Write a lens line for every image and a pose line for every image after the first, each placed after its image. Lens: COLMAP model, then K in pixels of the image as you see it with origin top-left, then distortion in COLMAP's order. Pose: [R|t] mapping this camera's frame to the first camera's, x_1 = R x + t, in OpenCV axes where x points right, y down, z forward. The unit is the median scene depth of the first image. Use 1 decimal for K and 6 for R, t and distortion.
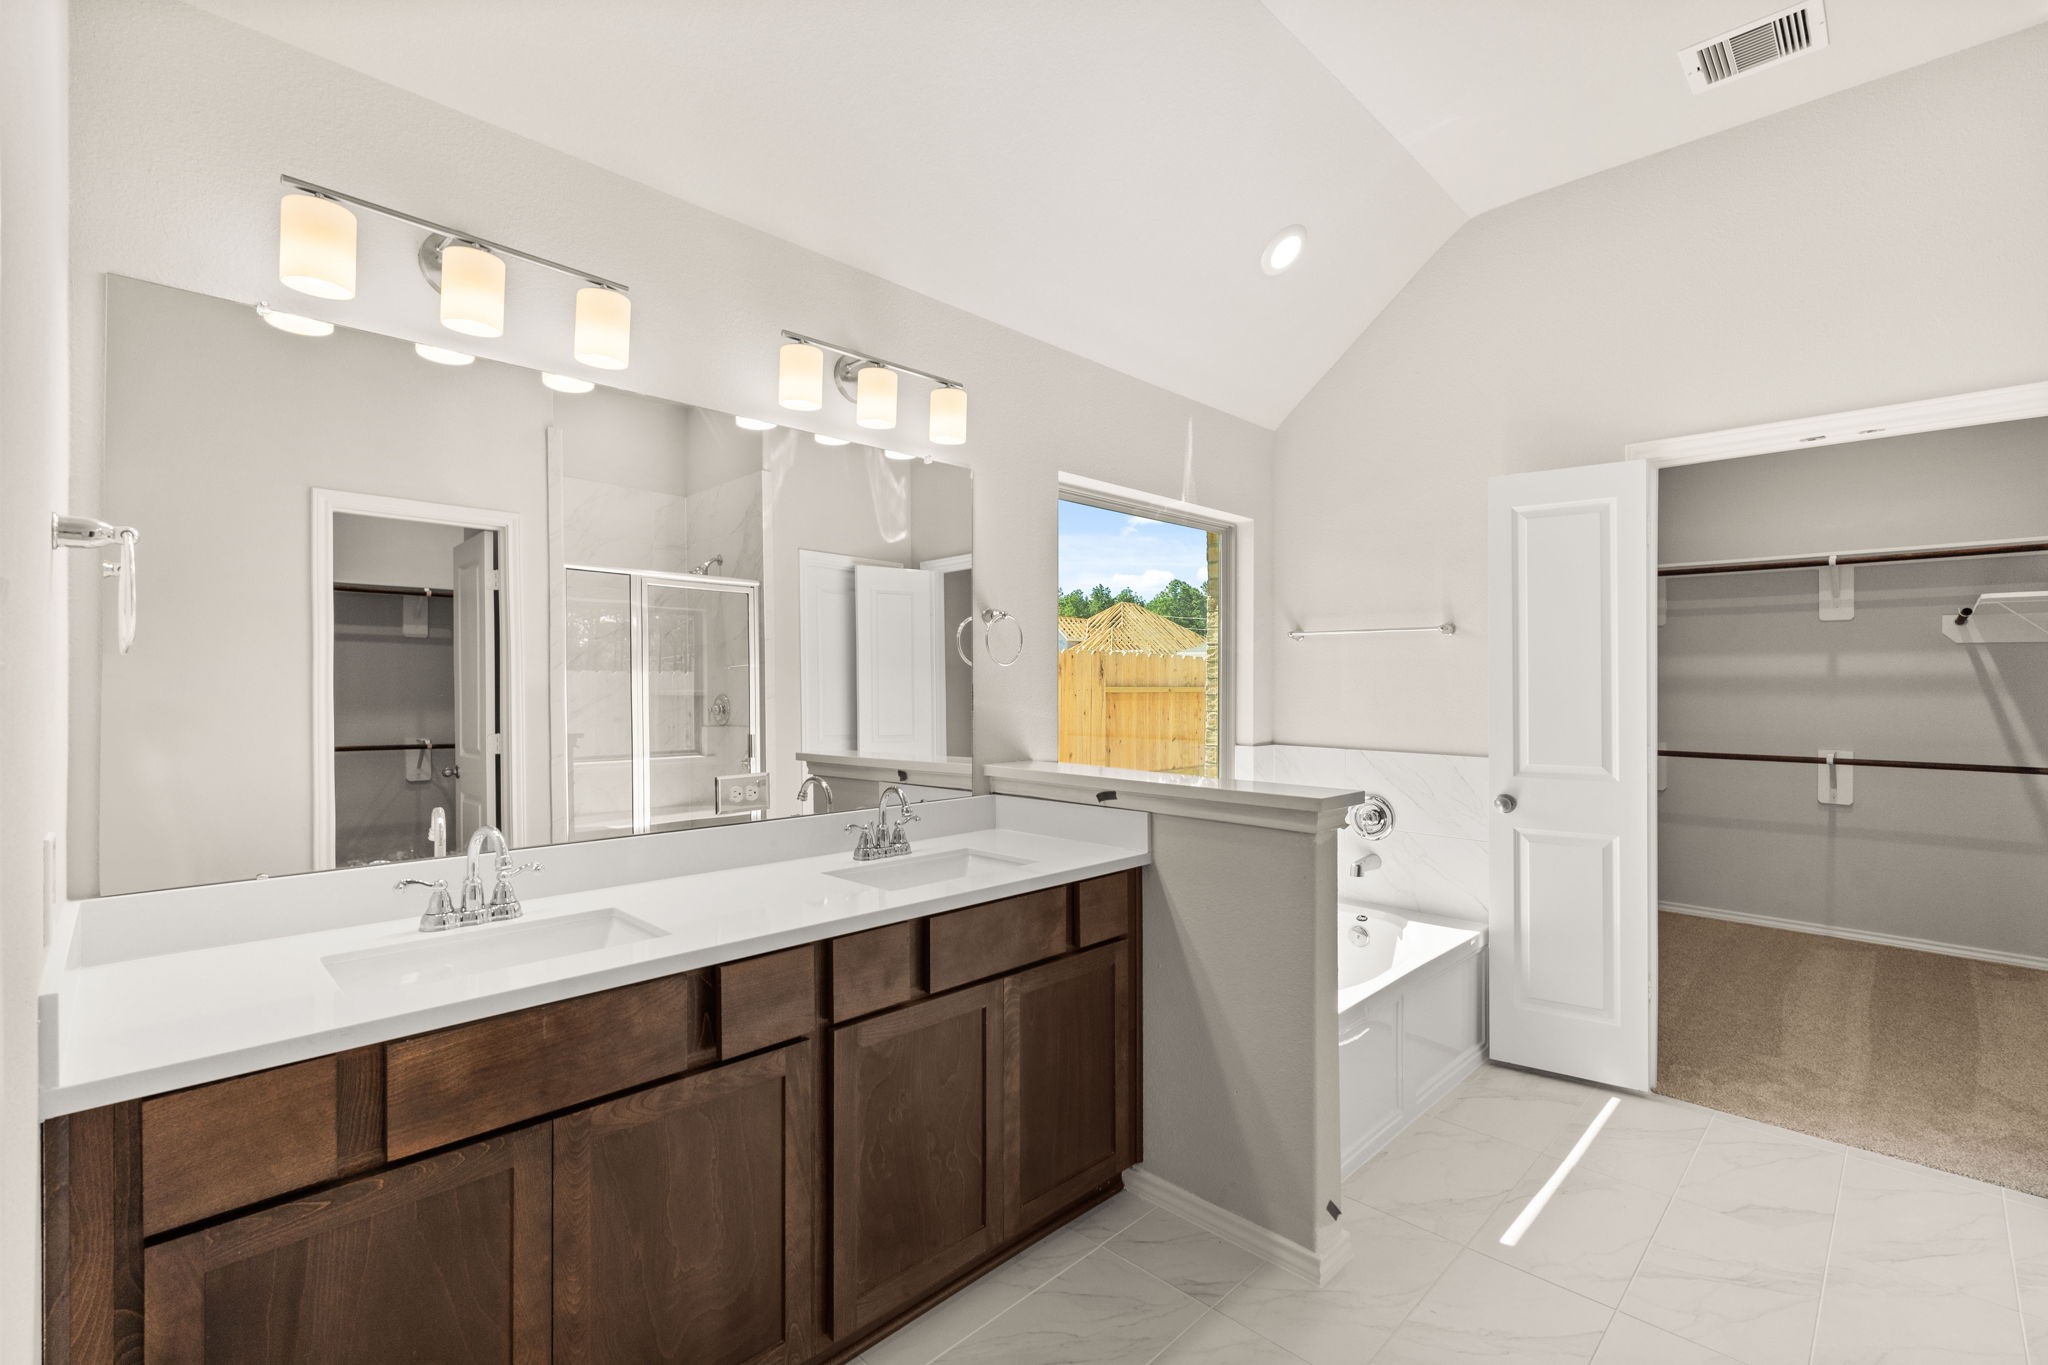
lens RADIAL K [[914.6, 0, 1020.7], [0, 914.6, 675.3], [0, 0, 1]] dist [-0.000484, -0.000091]
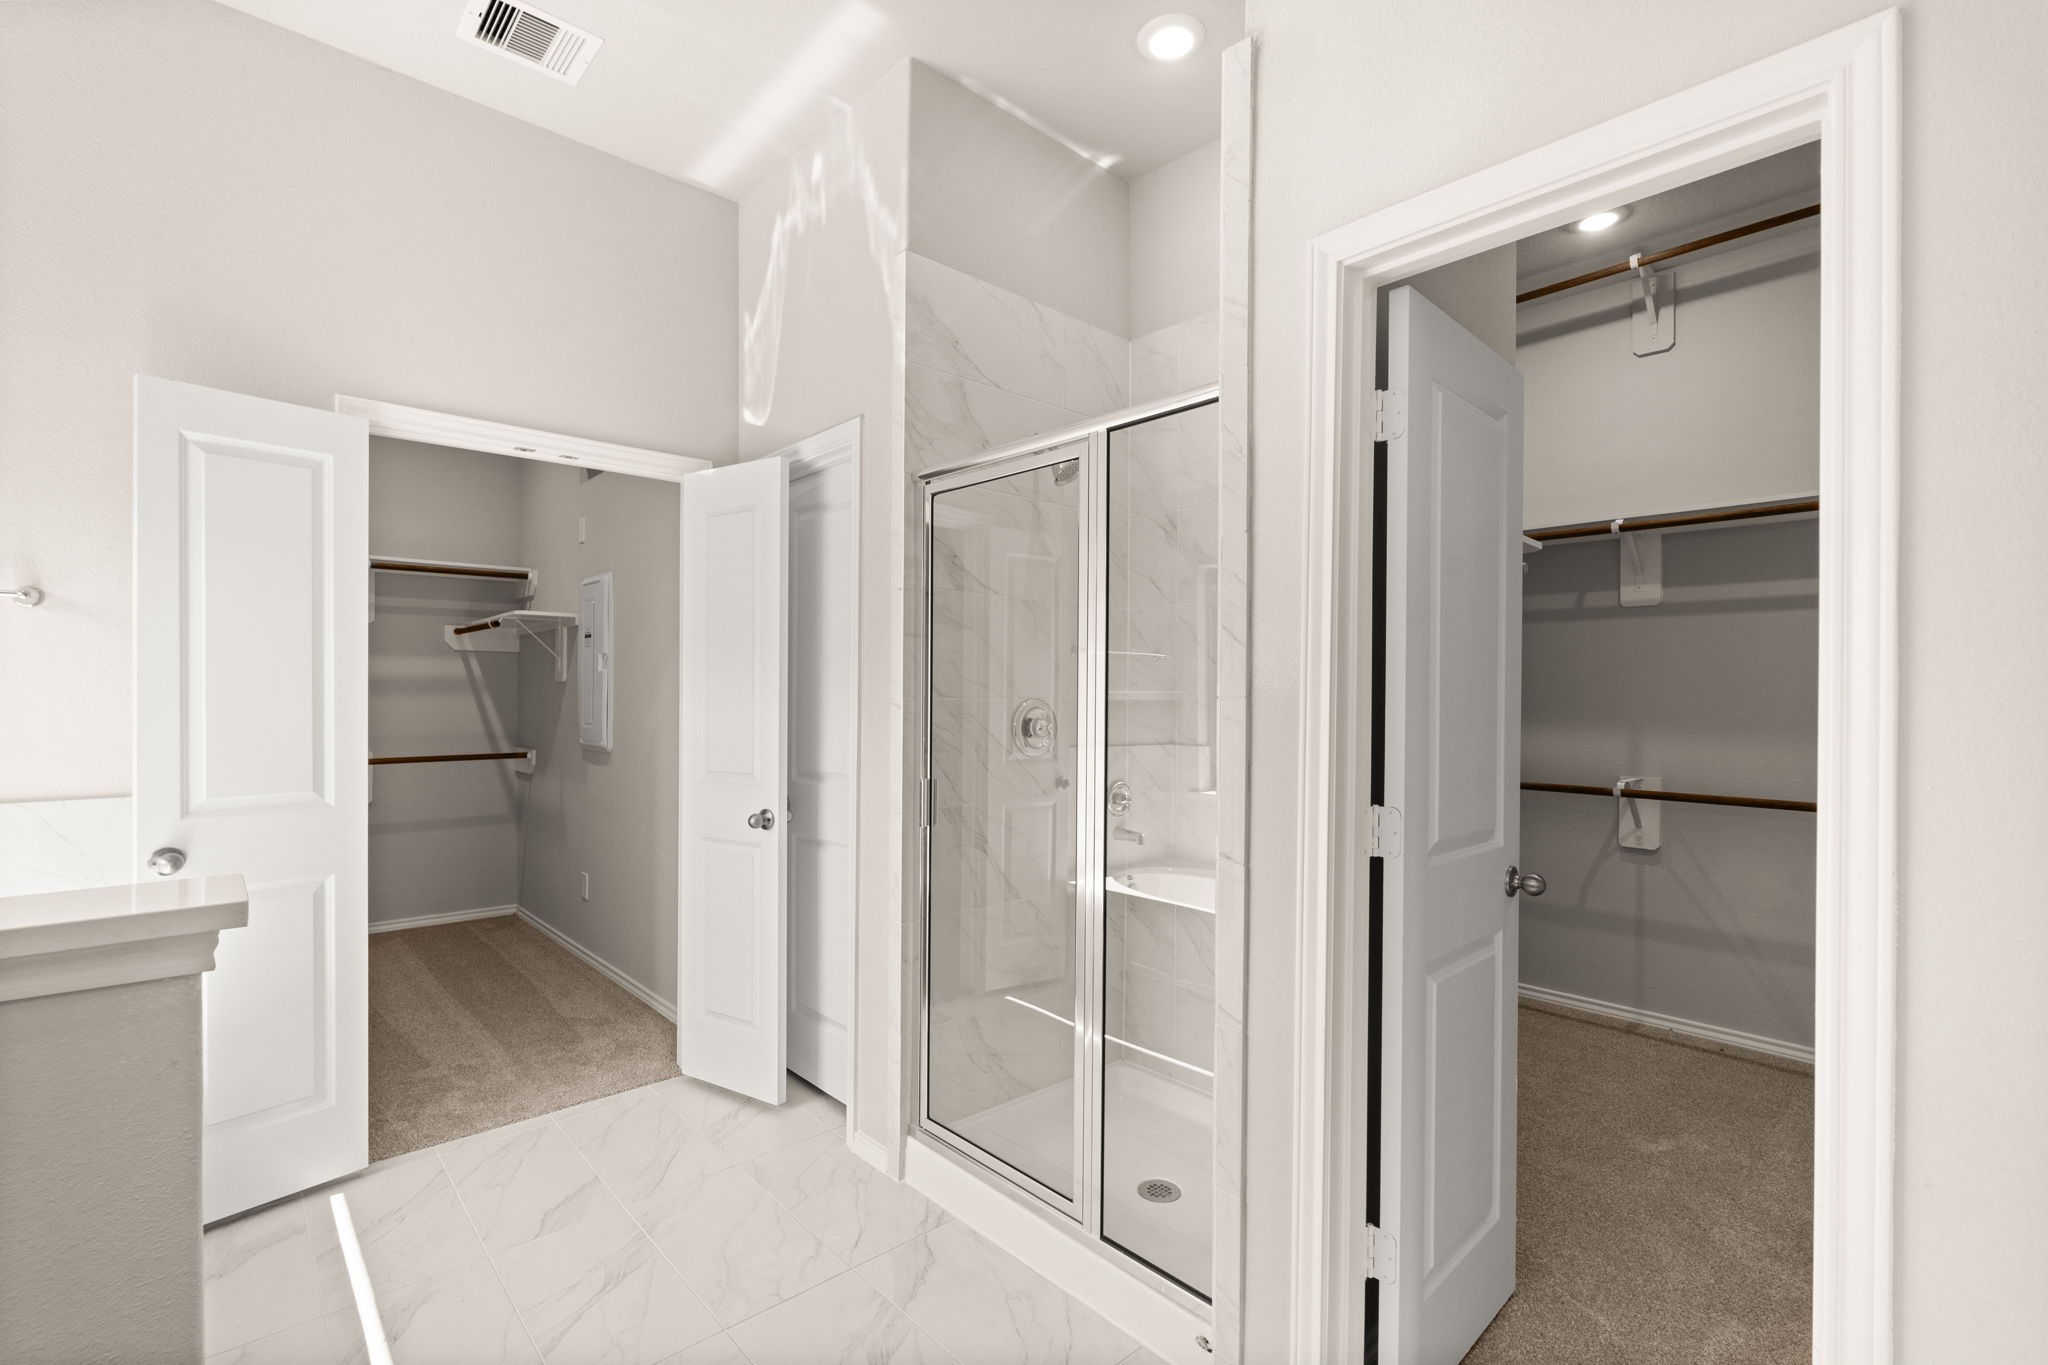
lens RADIAL K [[907.2, 0, 1024.7], [0, 907.2, 688.0], [0, 0, 1]] dist [-0.000408, 0.000166]
pose [[0.048141, -0.002104, 0.998838, -0.125130], [-0.011327, 0.999932, 0.002652, 0.002093], [-0.998776, -0.011442, 0.048114, 0.355820]]
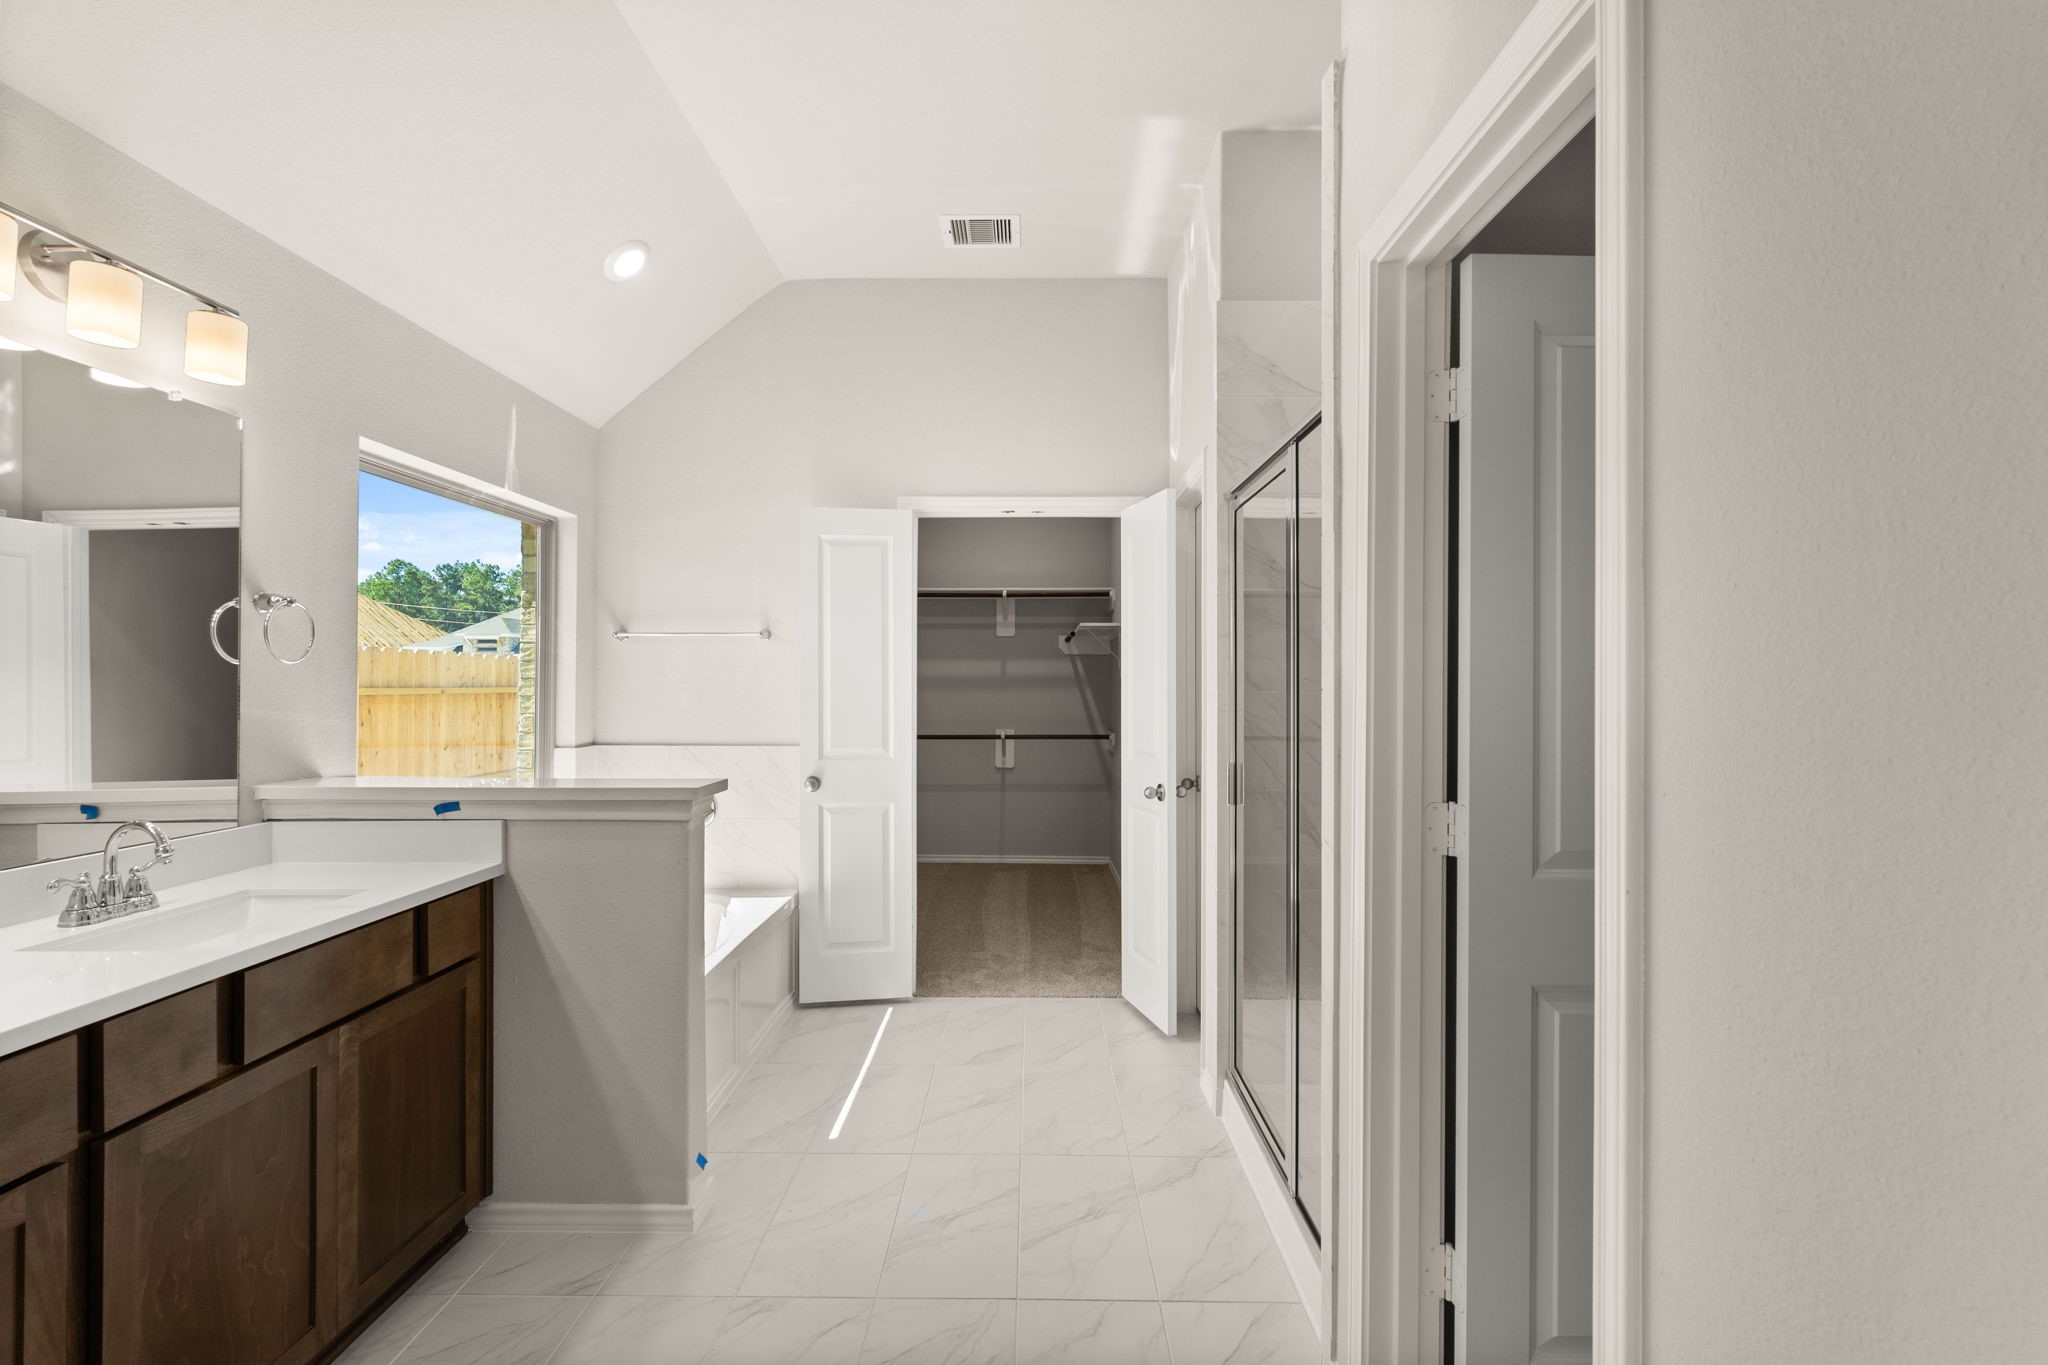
lens RADIAL K [[917.9, 0, 1031.4], [0, 917.9, 664.7], [0, 0, 1]] dist [-0.000314, 0.000434]
pose [[0.712317, 0.009848, 0.701789, -0.112215], [-0.002286, 0.999929, -0.011712, -0.000948], [-0.701854, 0.006738, 0.712289, -0.050711]]
